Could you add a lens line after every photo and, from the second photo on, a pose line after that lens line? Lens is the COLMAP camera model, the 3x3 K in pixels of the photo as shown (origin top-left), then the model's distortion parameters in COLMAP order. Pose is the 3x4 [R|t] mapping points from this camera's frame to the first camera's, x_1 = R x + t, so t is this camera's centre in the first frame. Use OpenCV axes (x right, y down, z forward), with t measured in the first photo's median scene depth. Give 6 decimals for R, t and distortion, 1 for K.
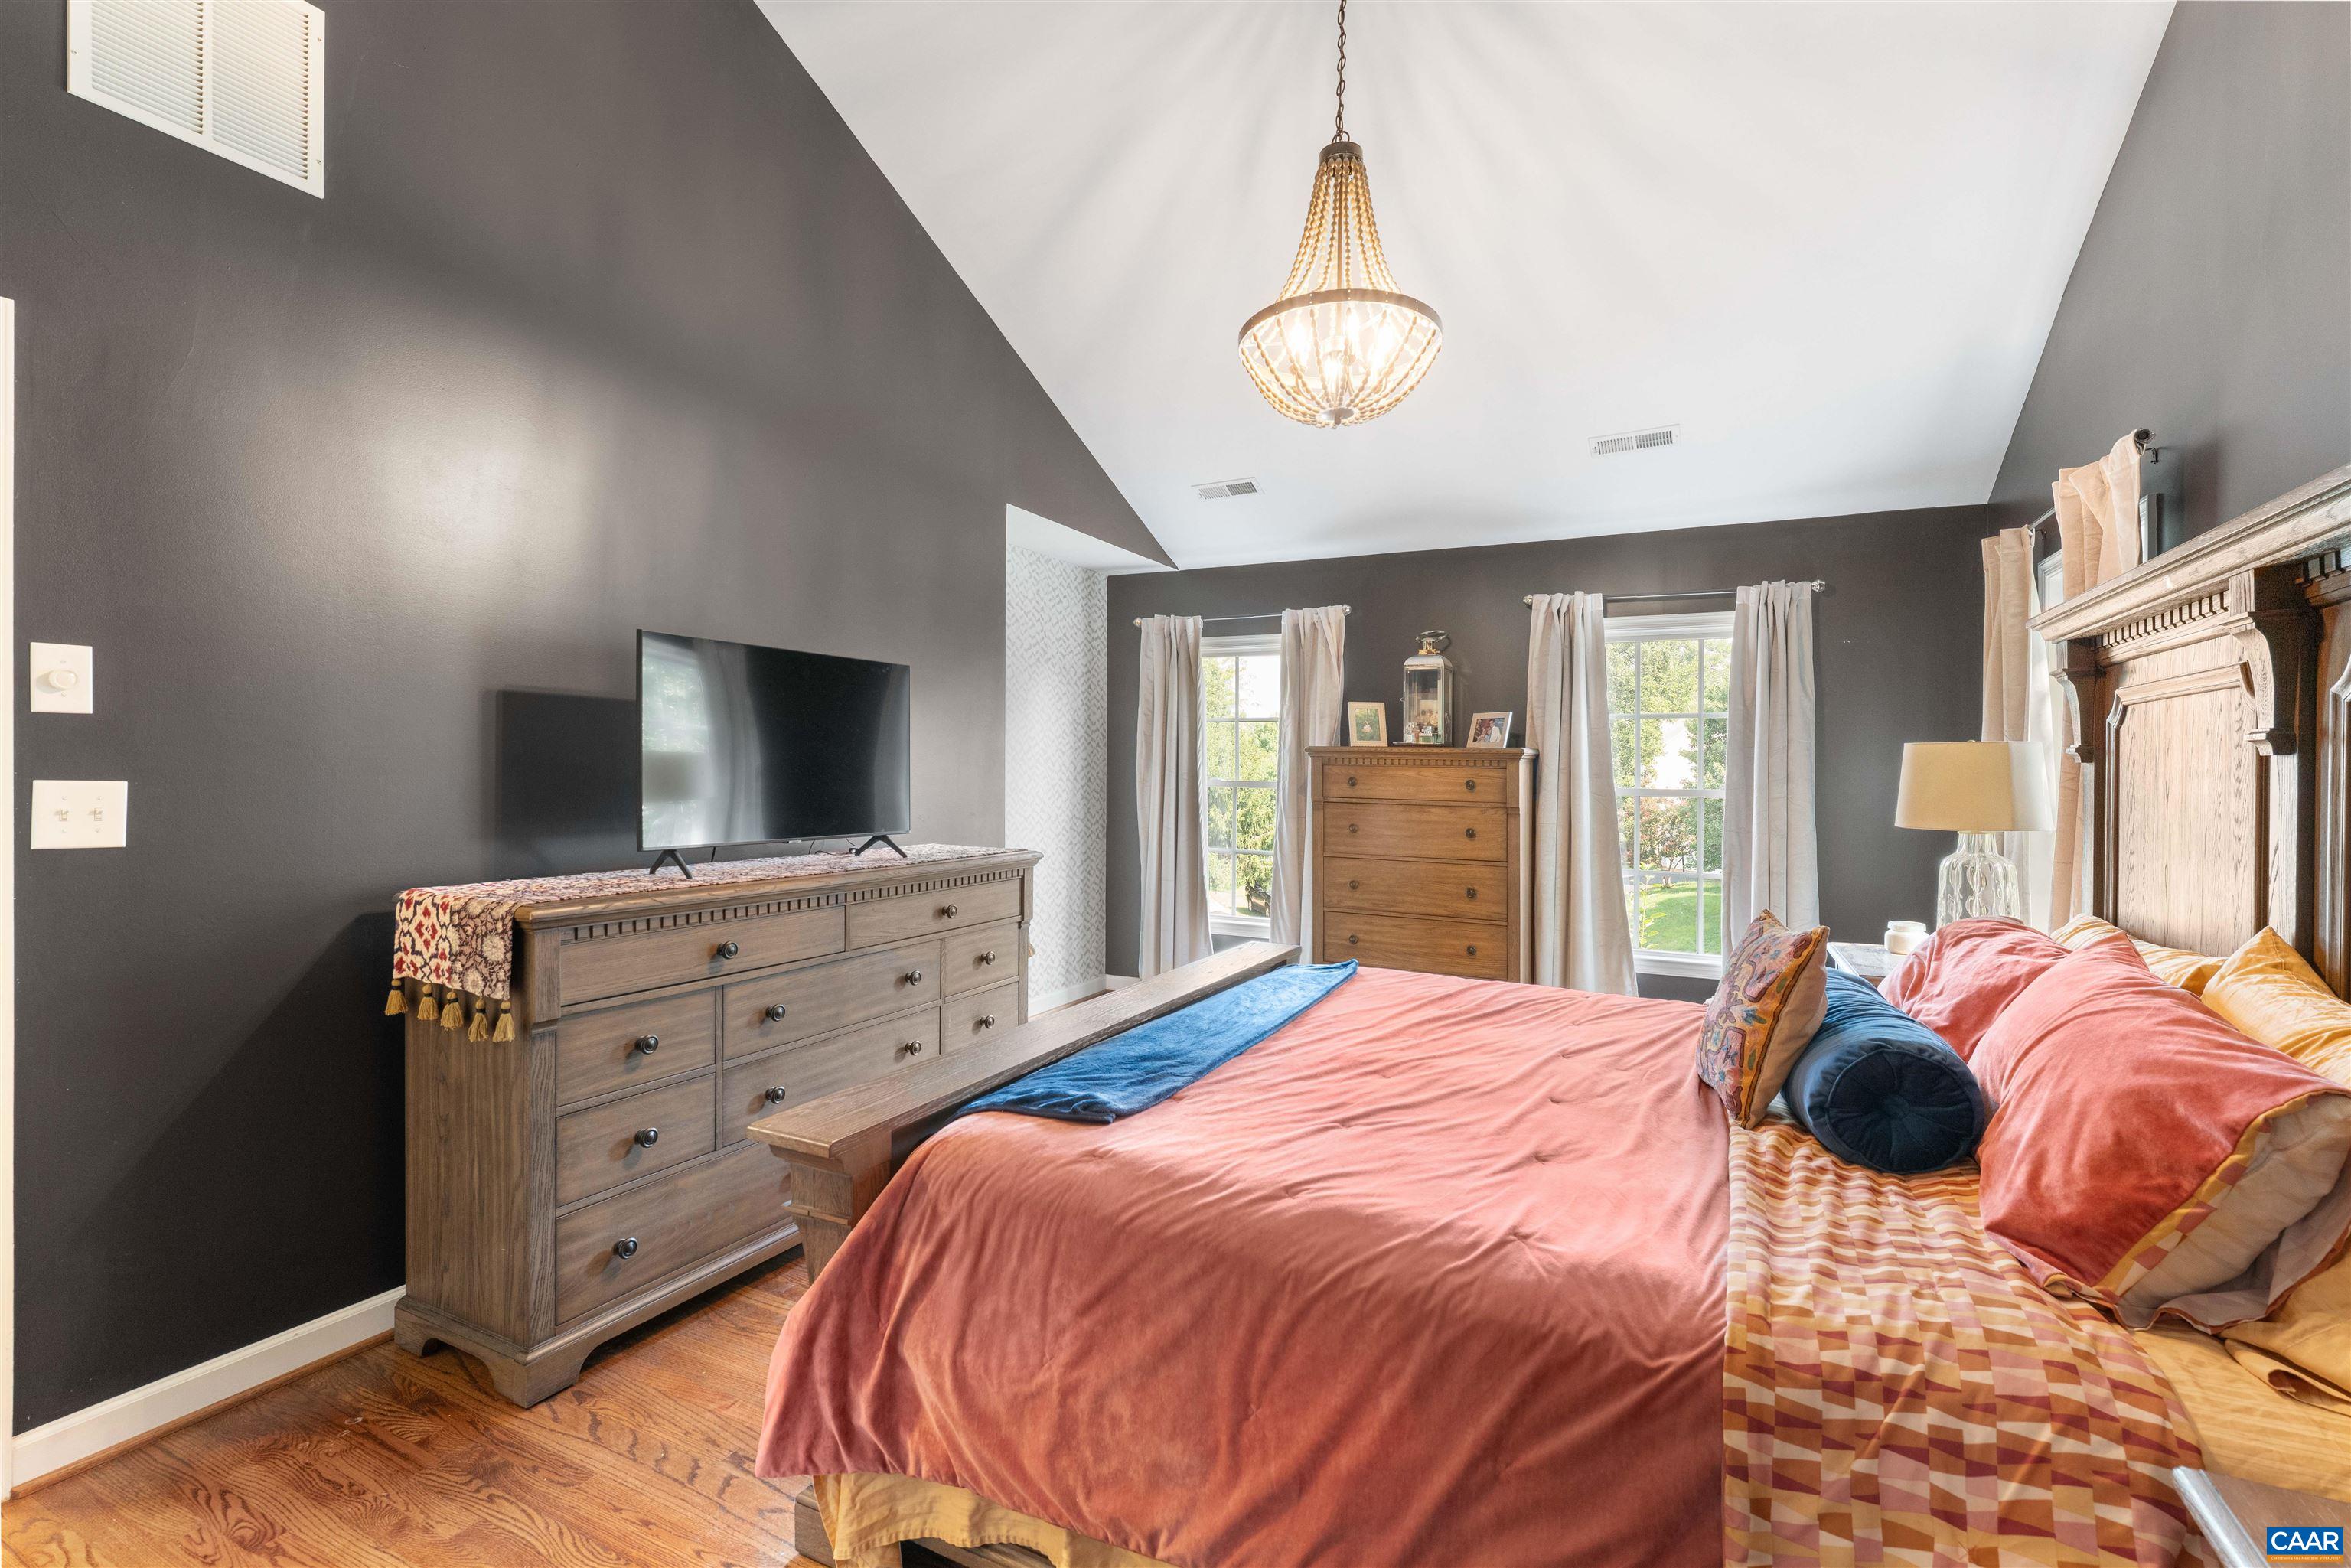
lens RADIAL K [[1070.3, 0, 1175.5], [0, 1070.3, 784.0], [0, 0, 1]] dist [-0.001311, -0.000743]
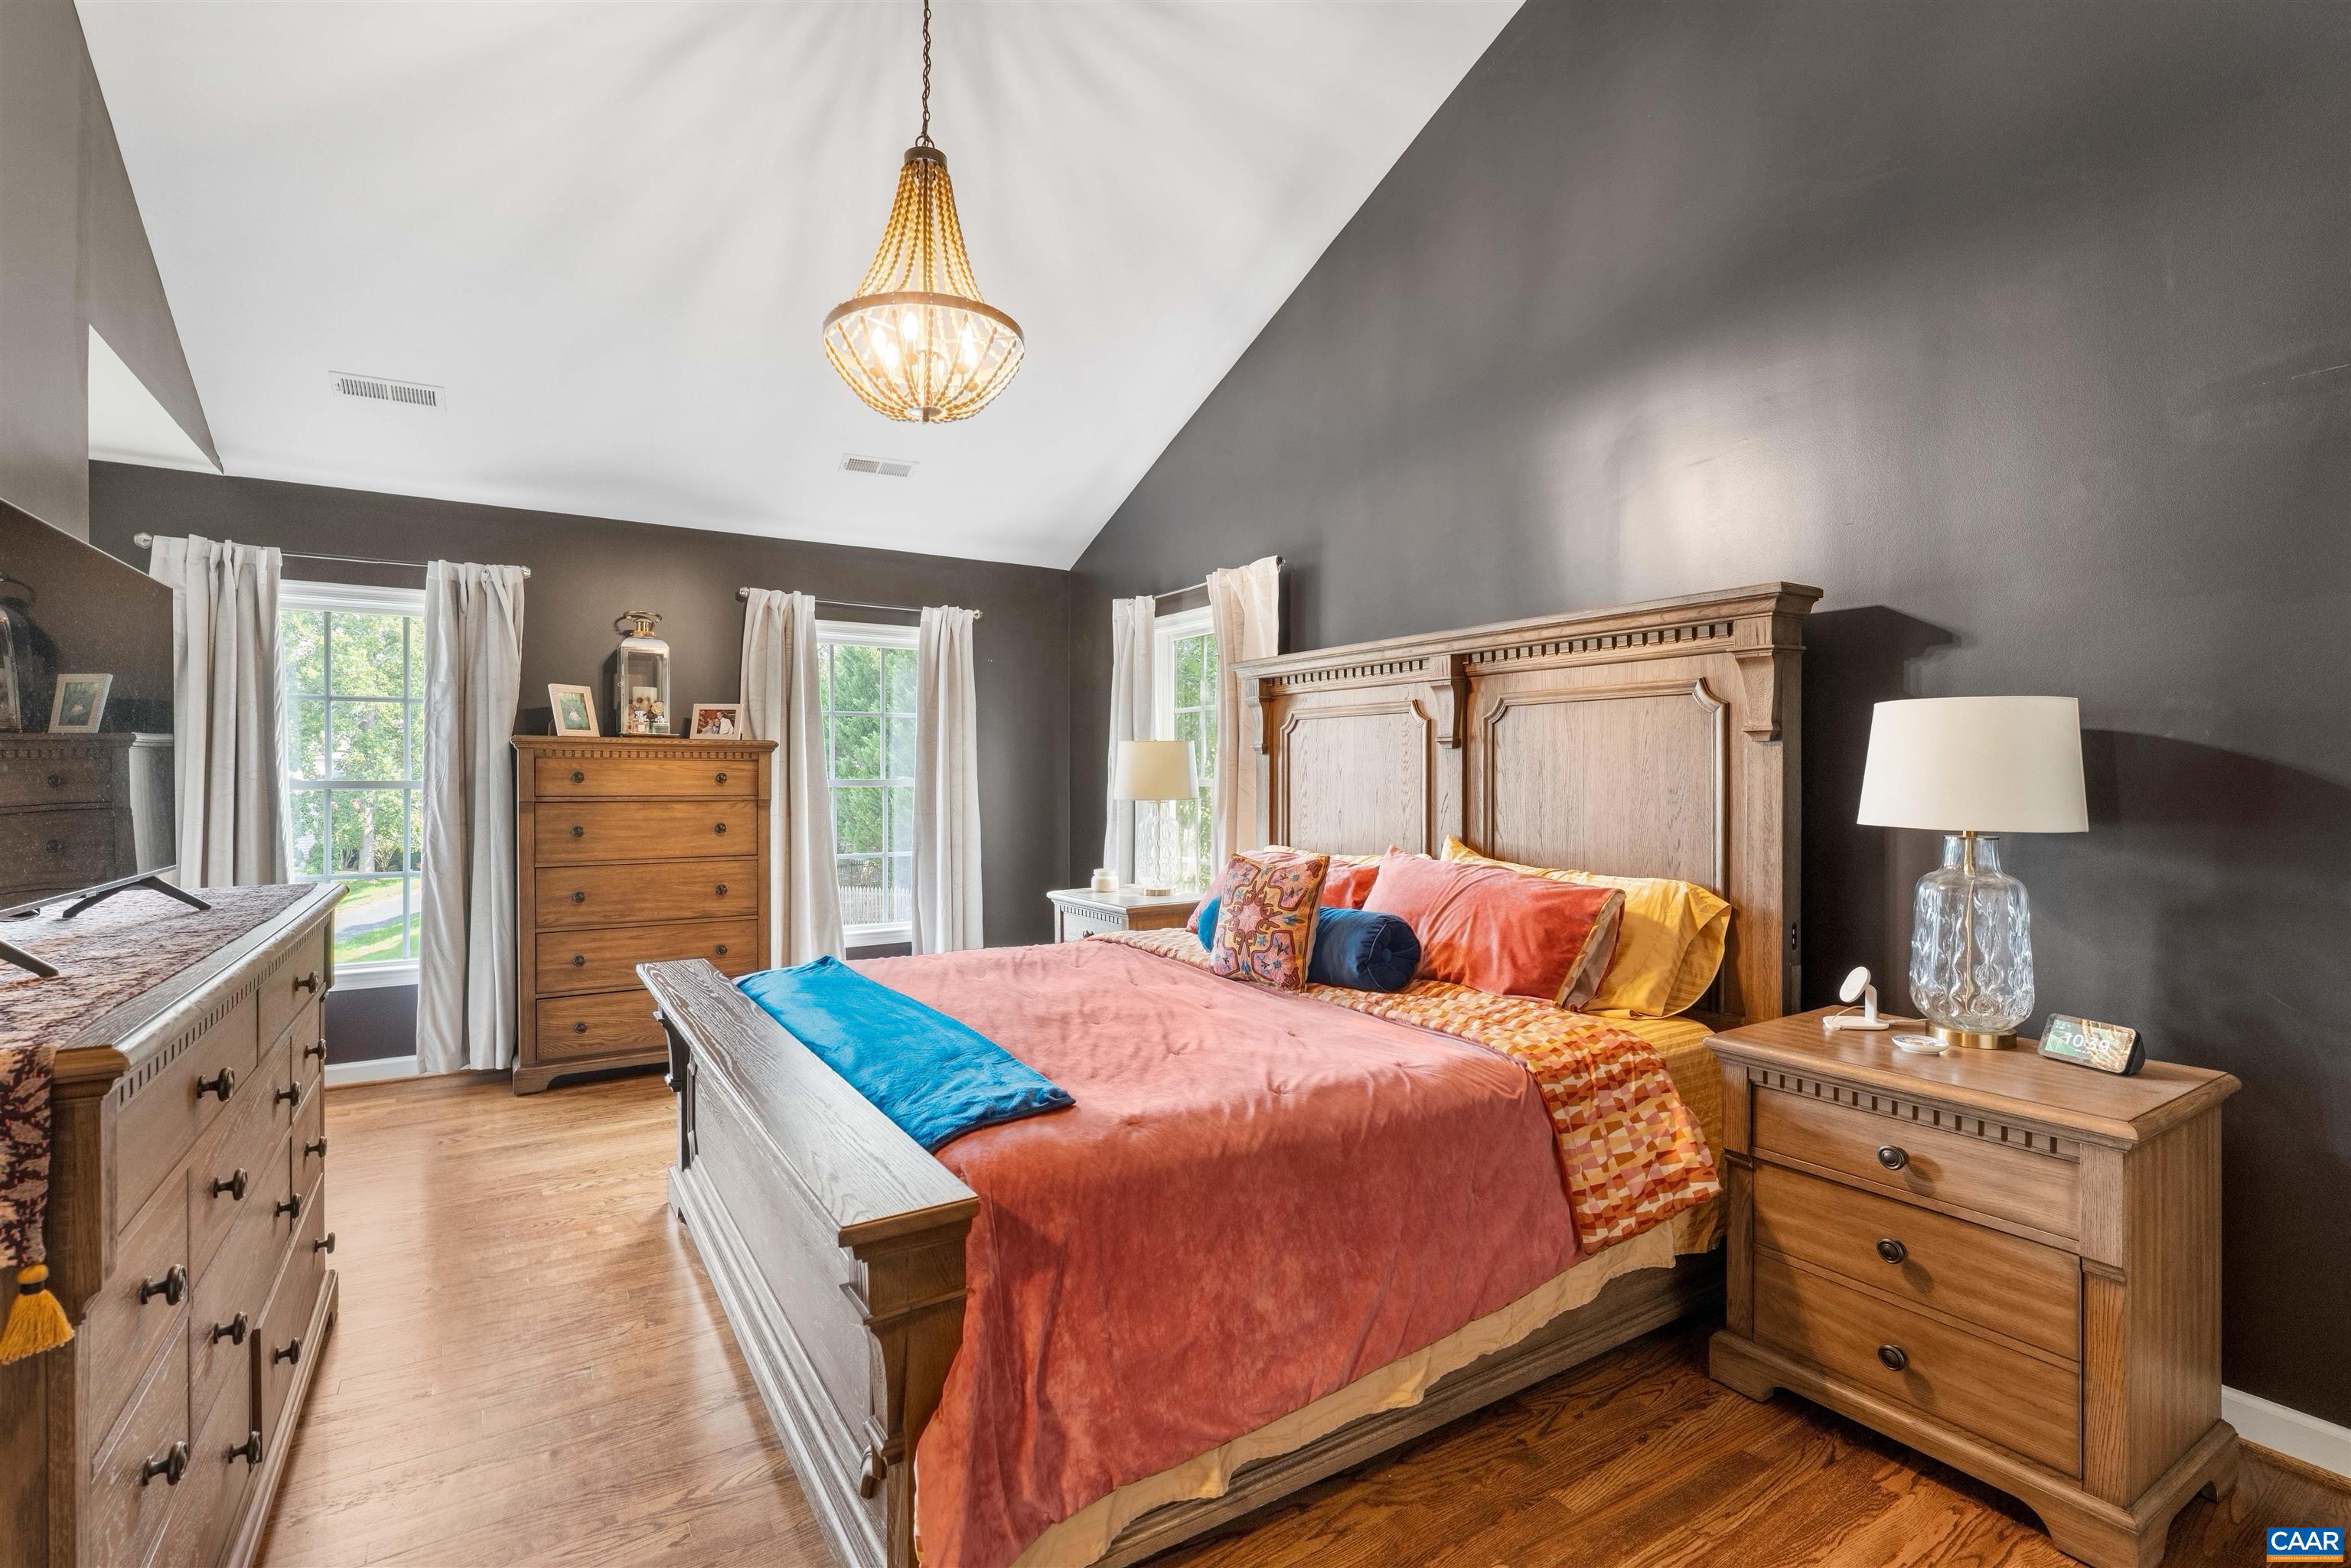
lens RADIAL K [[1070.3, 0, 1175.5], [0, 1070.3, 784.0], [0, 0, 1]] dist [-0.001311, -0.000743]
pose [[0.503770, -0.021114, 0.863580, -0.351127], [0.018933, 0.999731, 0.013399, 0.000892], [-0.863630, 0.009600, 0.504034, 0.159894]]
